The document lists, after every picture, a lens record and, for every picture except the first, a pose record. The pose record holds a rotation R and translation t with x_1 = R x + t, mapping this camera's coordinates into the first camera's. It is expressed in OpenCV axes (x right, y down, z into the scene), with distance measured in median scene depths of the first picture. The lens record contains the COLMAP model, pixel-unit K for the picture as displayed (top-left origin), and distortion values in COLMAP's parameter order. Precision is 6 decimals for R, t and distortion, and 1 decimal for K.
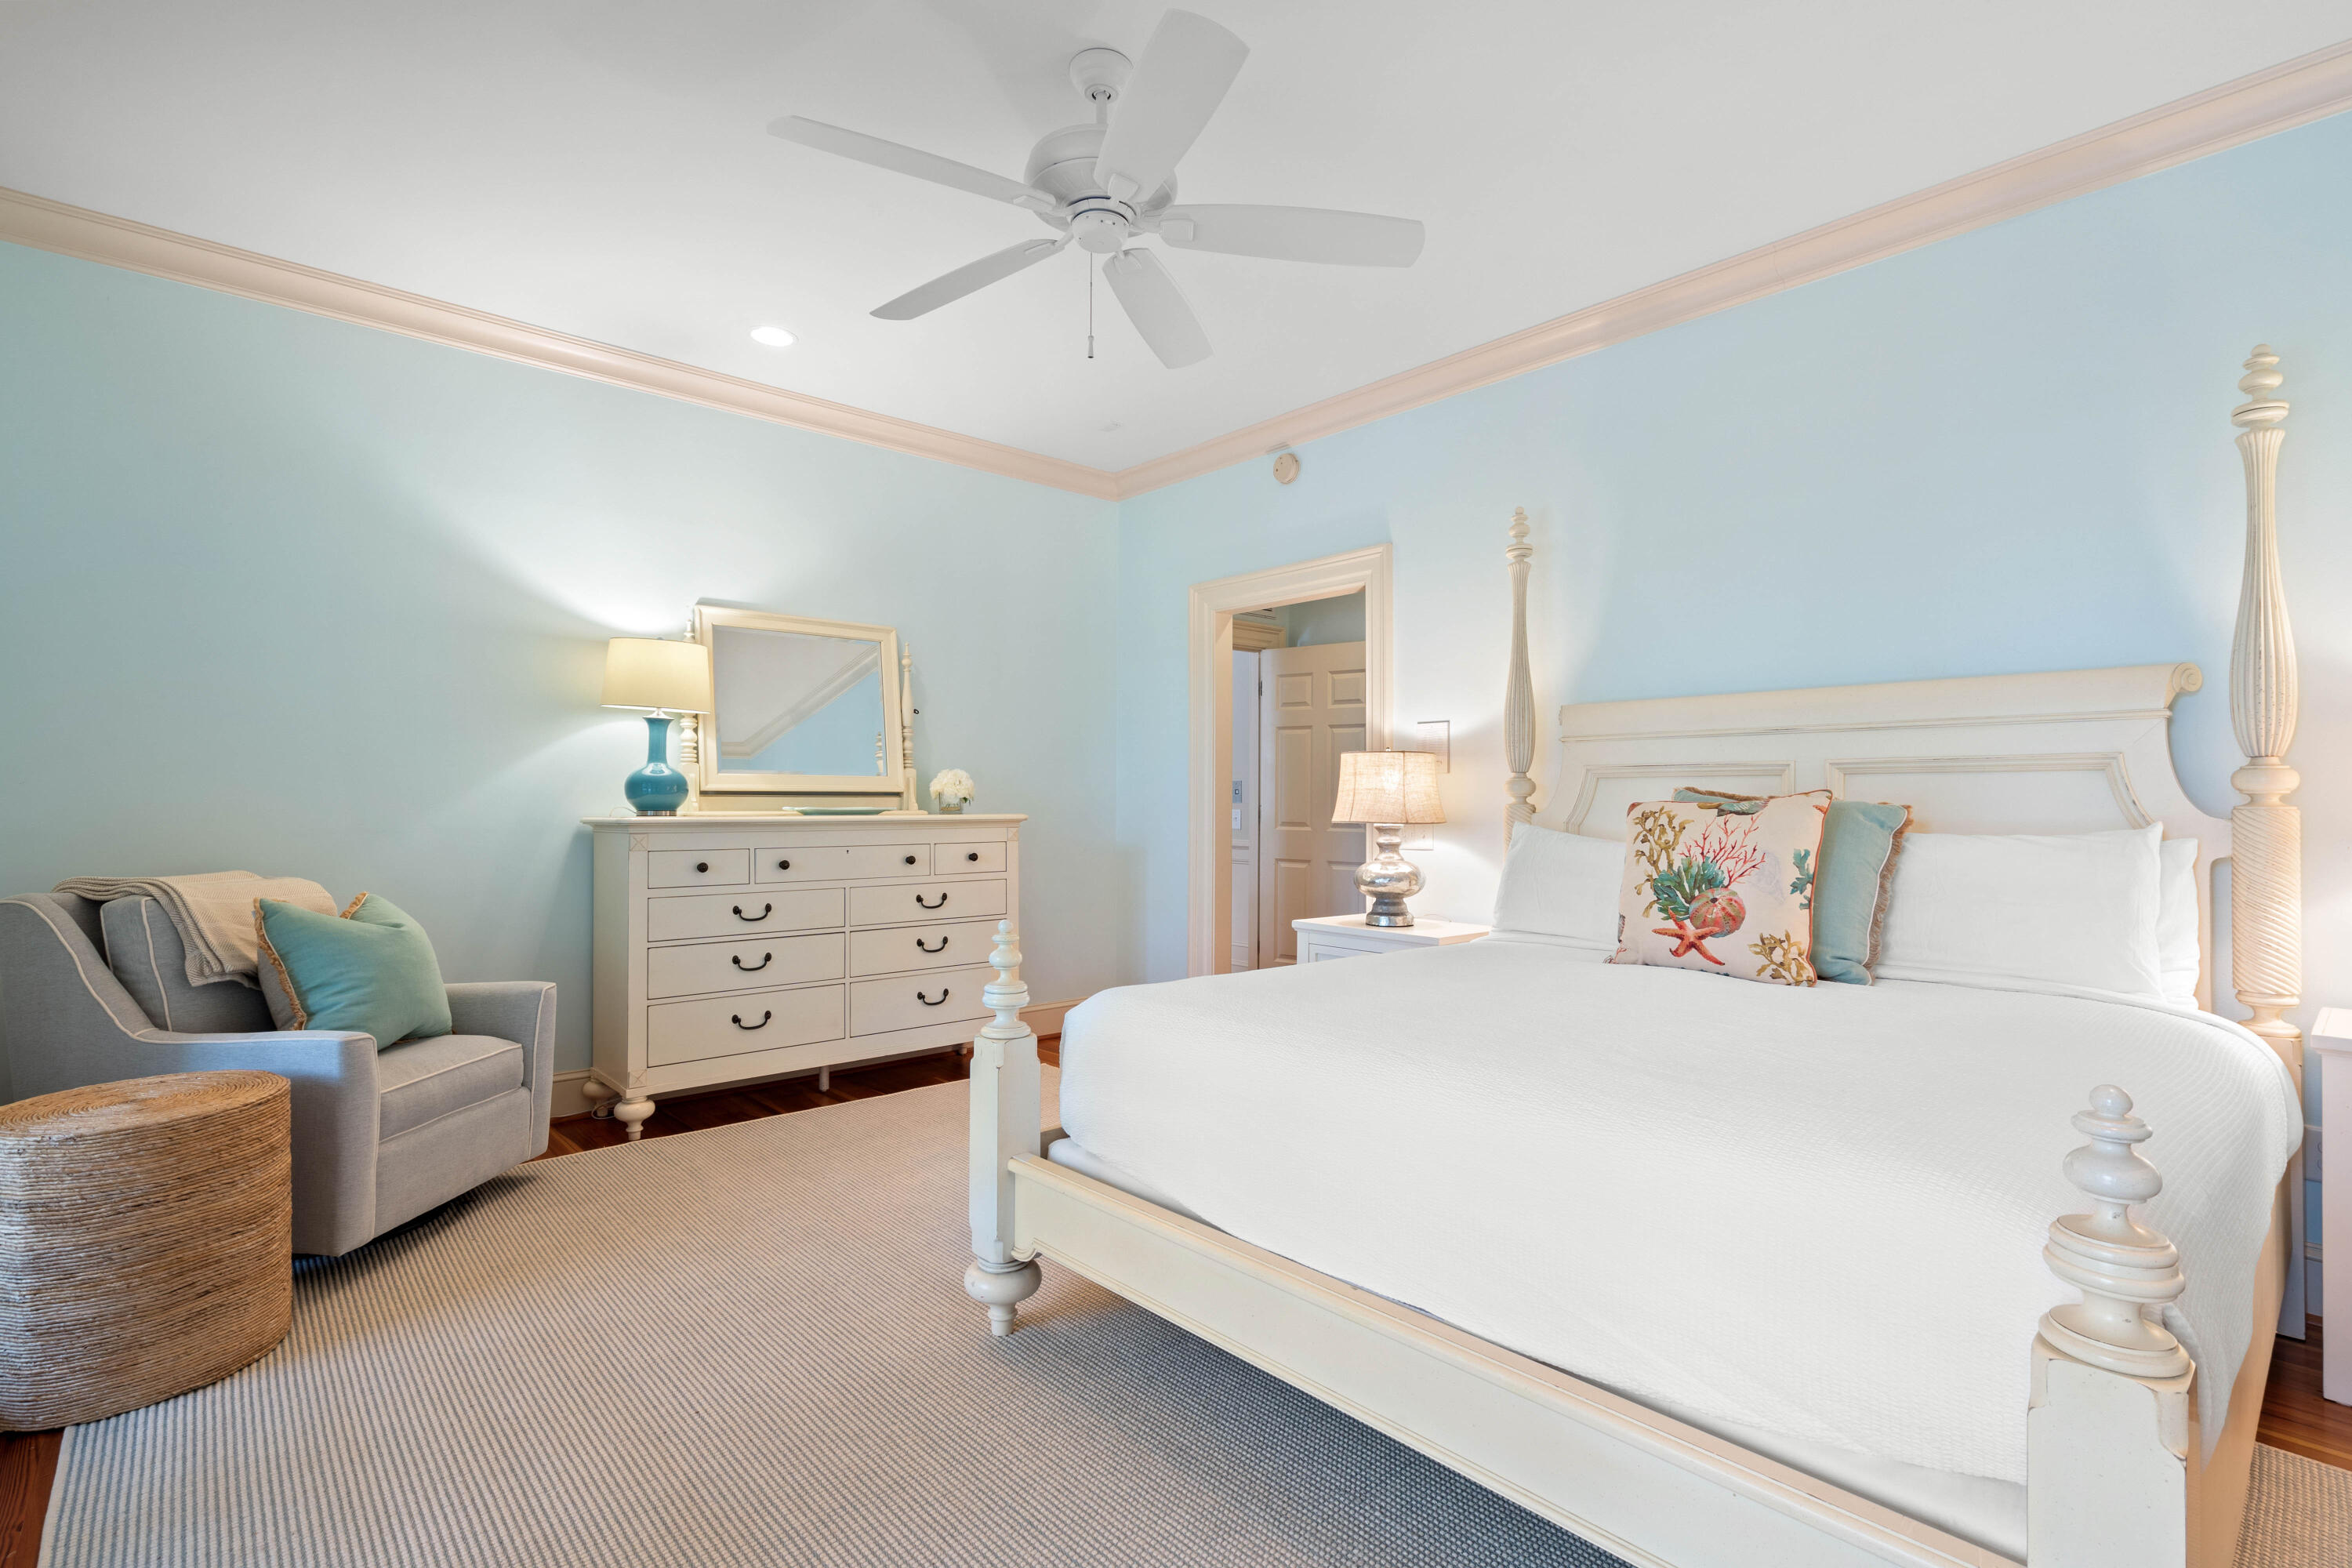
lens RADIAL K [[1097.2, 0, 1168.5], [0, 1097.2, 793.5], [0, 0, 1]] dist [-0.004284, 0.000535]
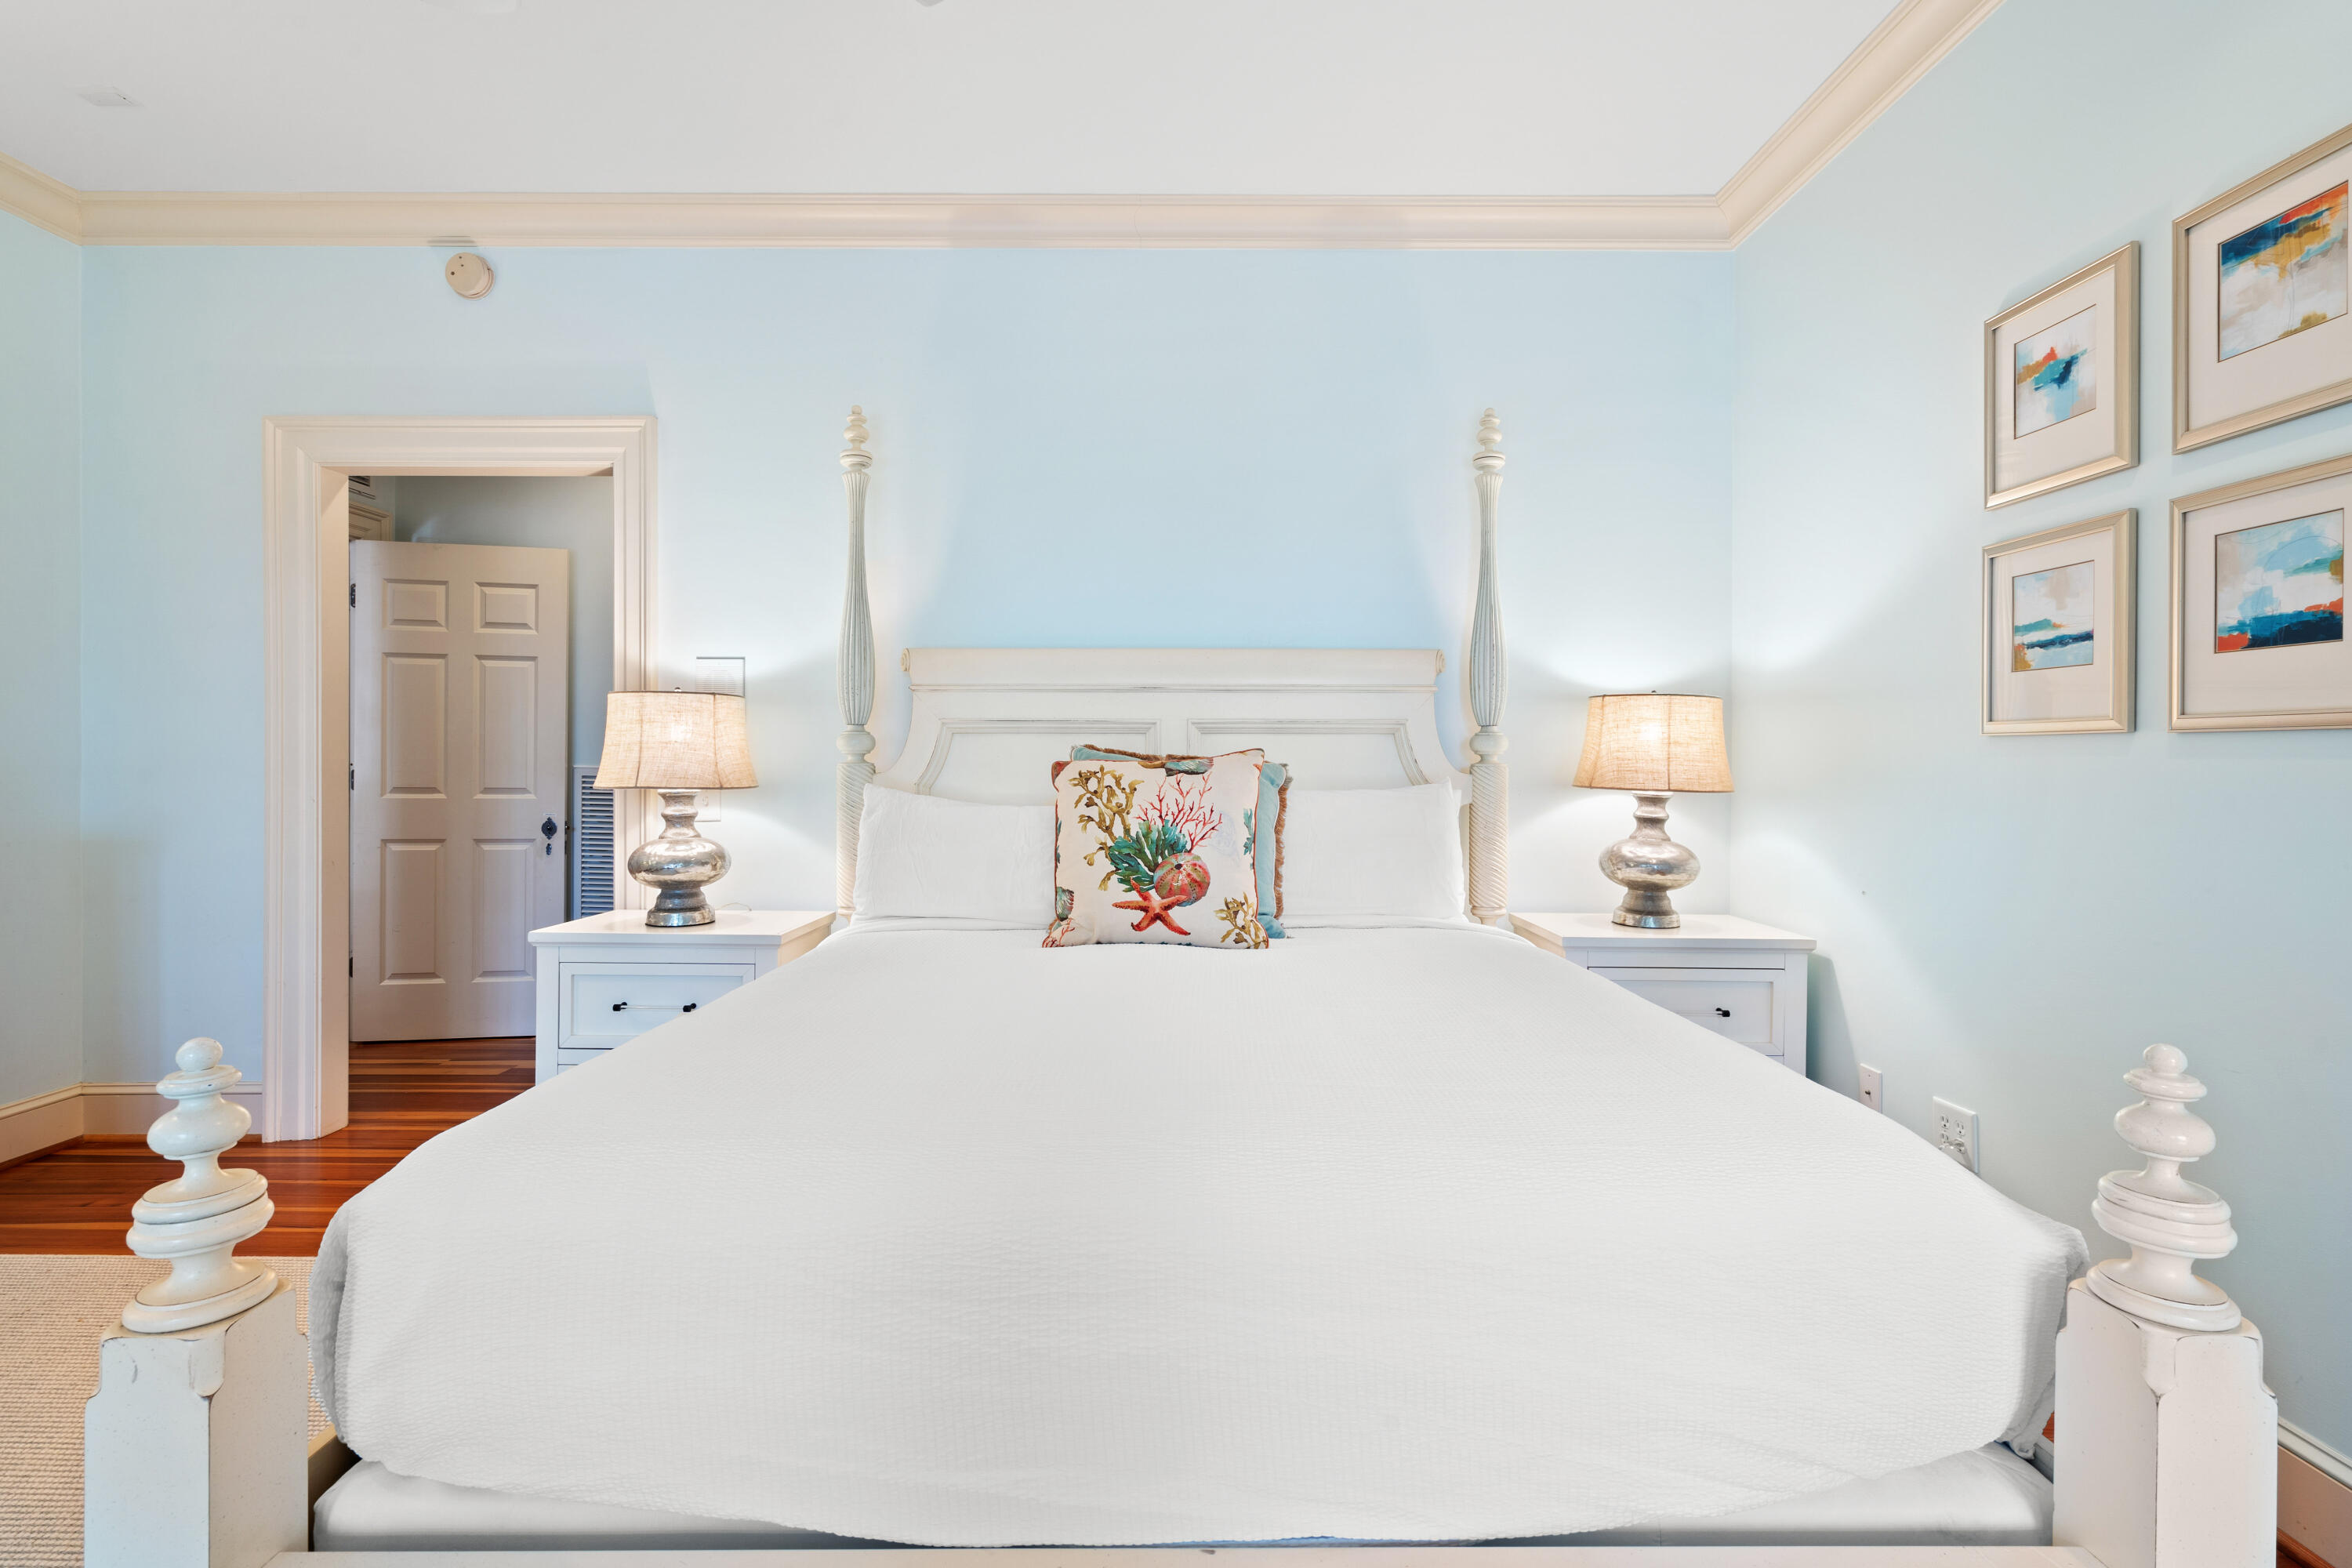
lens RADIAL K [[1073.7, 0, 1170.0], [0, 1073.7, 766.0], [0, 0, 1]] dist [-0.005287, 0.001460]
pose [[0.664535, -0.003934, 0.747247, -0.181378], [-0.007027, 0.999909, 0.011512, 0.001453], [-0.747224, -0.012901, 0.664447, 0.384536]]
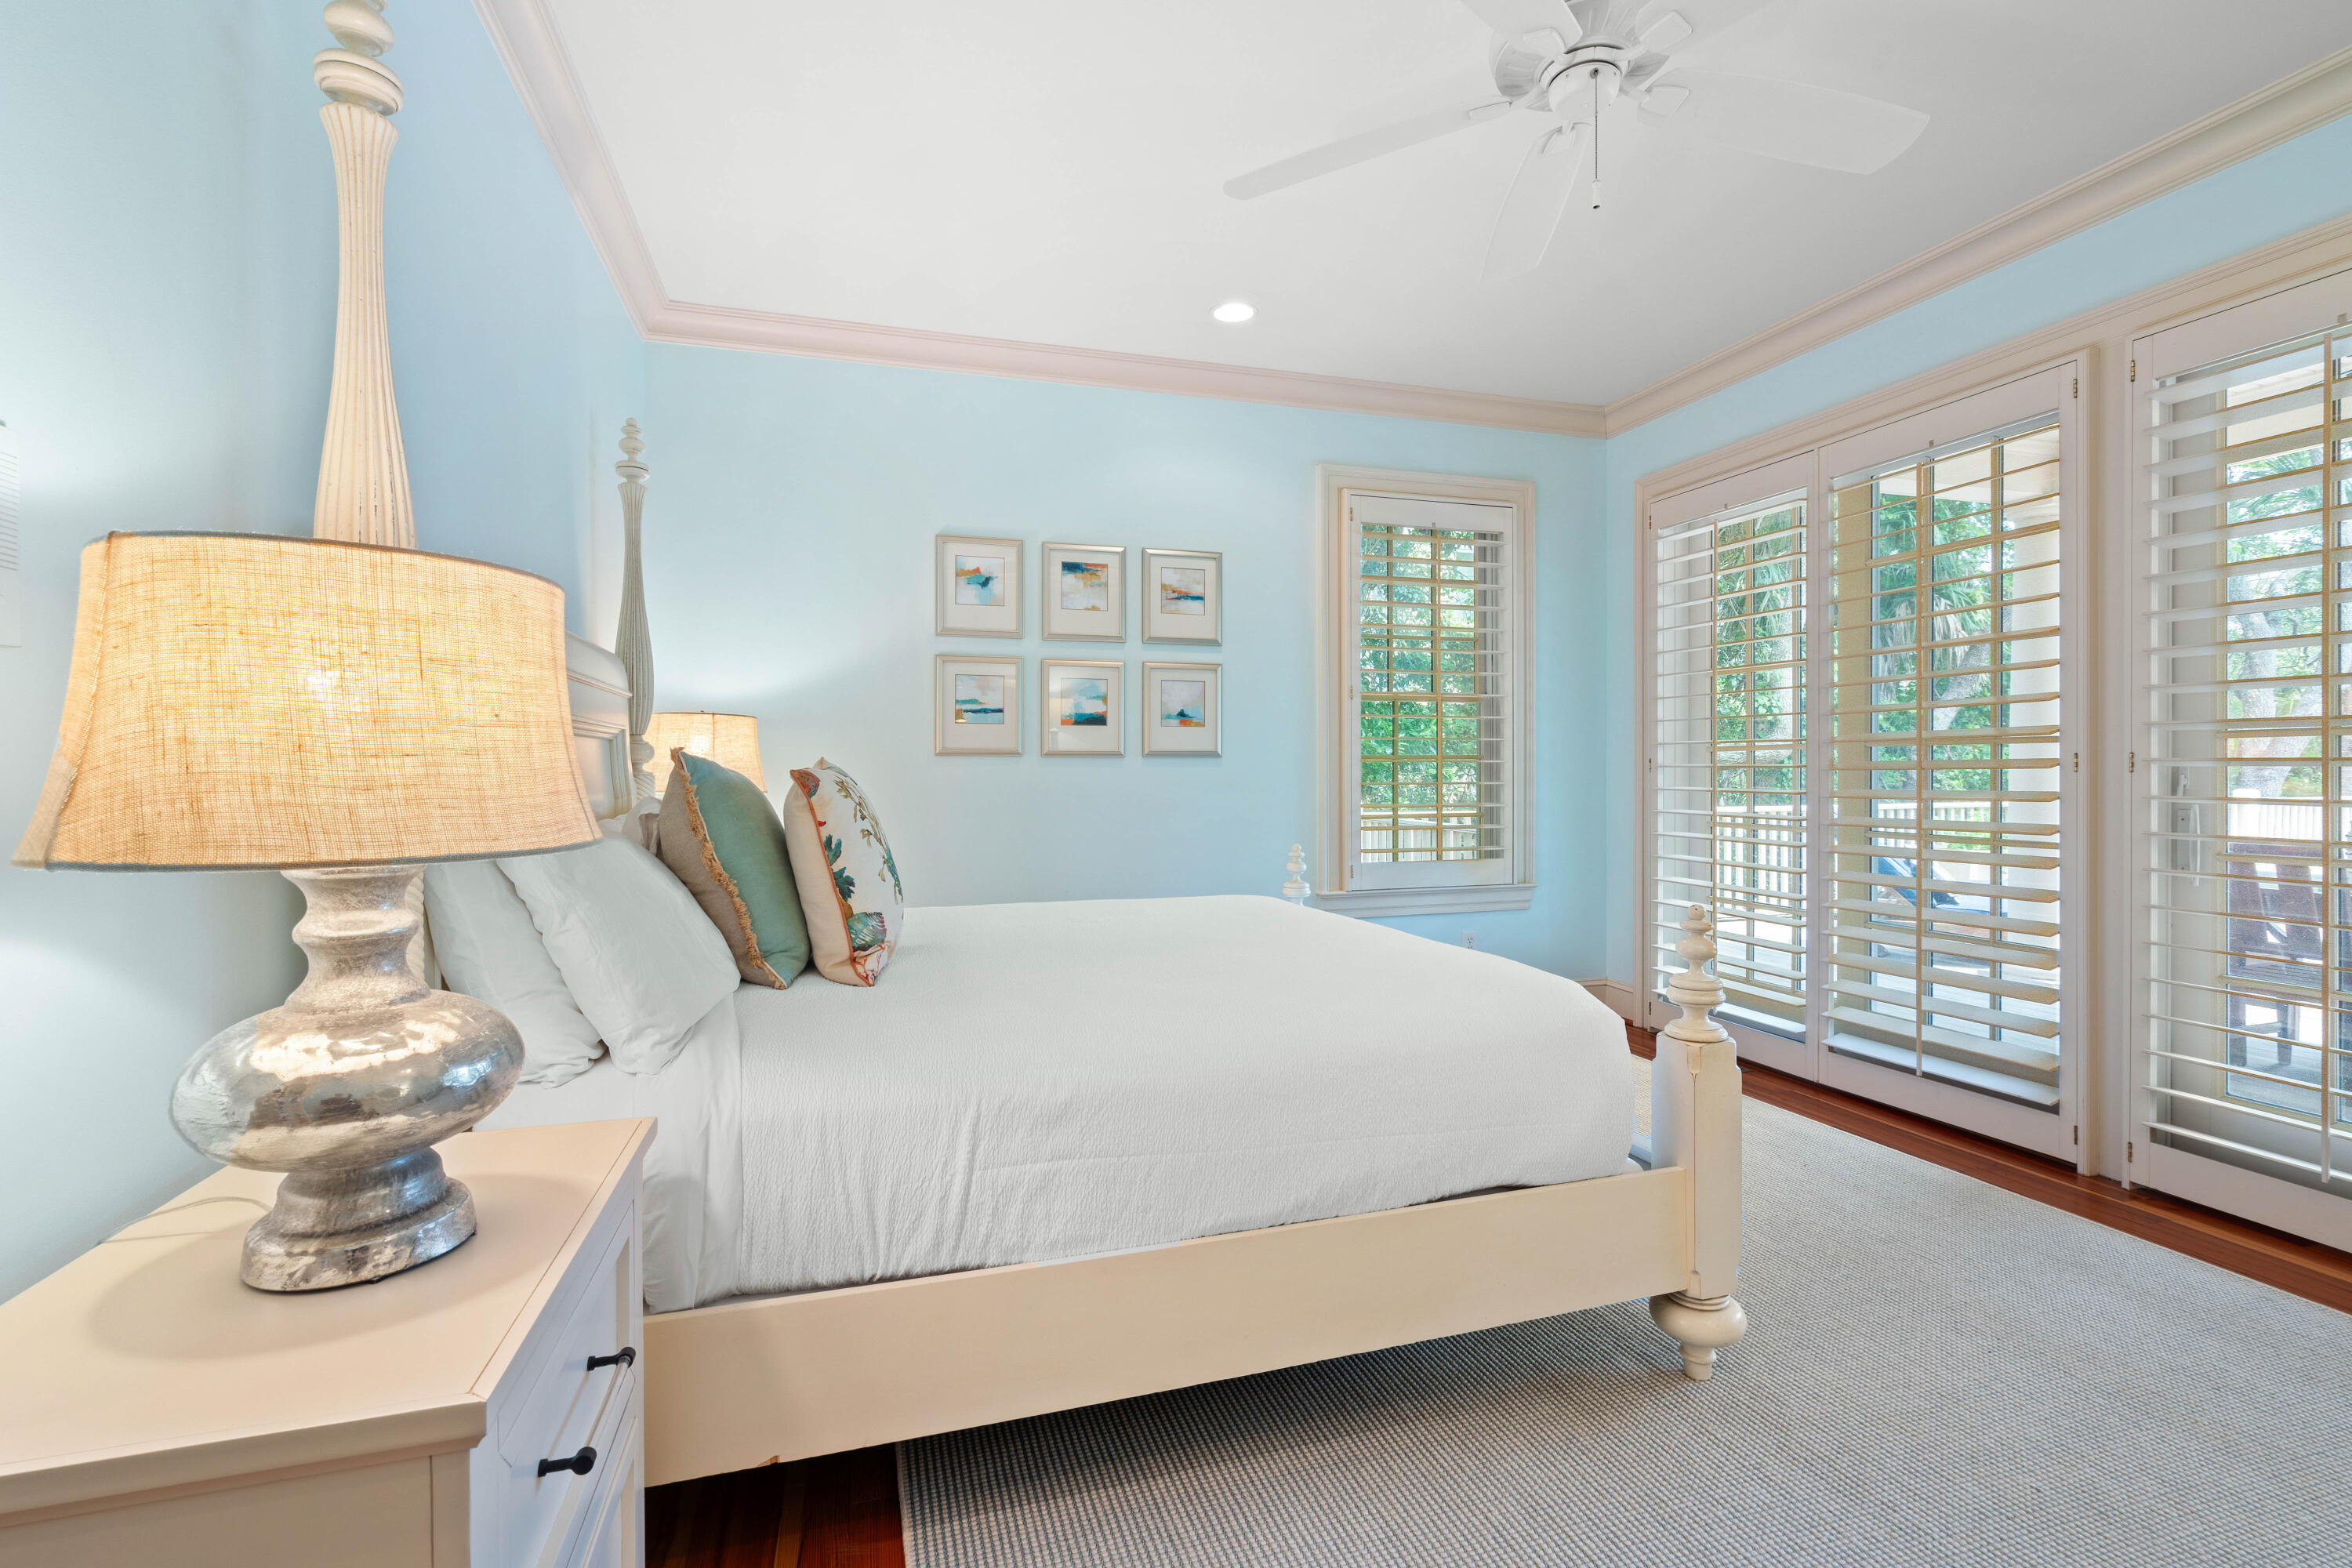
lens RADIAL K [[1071.3, 0, 1179.4], [0, 1071.3, 774.2], [0, 0, 1]] dist [-0.001424, 0.000551]
pose [[-0.911298, -0.000513, 0.411746, -0.108081], [-0.001763, 0.999995, -0.002657, 0.013501], [-0.411743, -0.003147, -0.911295, 1.680373]]
